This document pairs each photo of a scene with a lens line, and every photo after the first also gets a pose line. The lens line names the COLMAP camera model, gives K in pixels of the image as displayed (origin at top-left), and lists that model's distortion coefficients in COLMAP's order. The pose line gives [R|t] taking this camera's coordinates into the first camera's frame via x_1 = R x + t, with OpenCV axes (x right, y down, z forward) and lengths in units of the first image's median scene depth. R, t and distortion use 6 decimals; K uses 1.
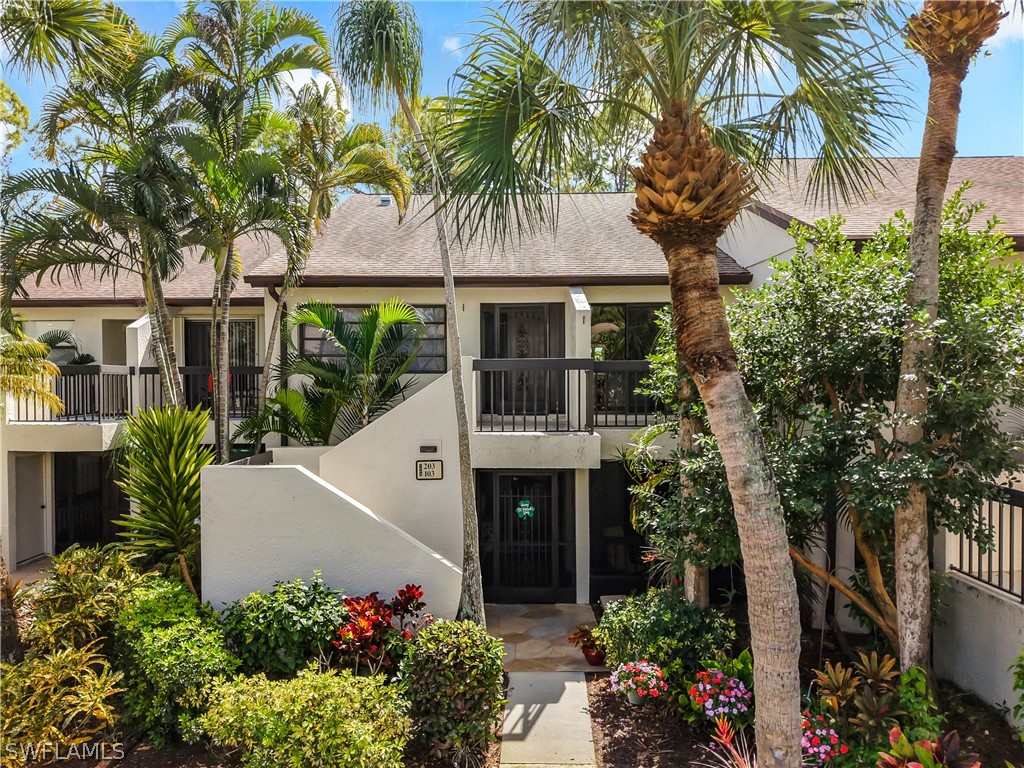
lens RADIAL K [[690.3, 0, 512.0], [0, 690.3, 384.0], [0, 0, 1]] dist [0.037199, -0.045244]
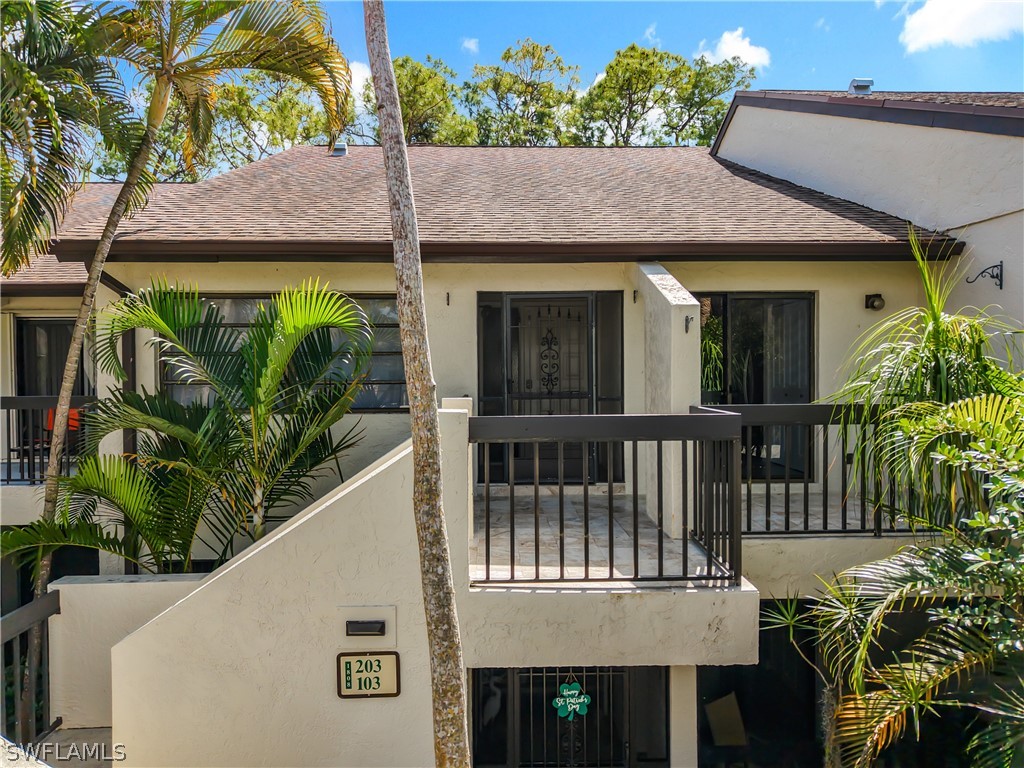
lens RADIAL K [[708.9, 0, 553.4], [0, 708.9, 384.9], [0, 0, 1]] dist [0.000829, -0.049106]
pose [[0.997215, -0.006857, 0.074261, -0.028283], [0.005732, 0.999866, 0.015351, -0.052841], [-0.074356, -0.014883, 0.997121, 0.448127]]
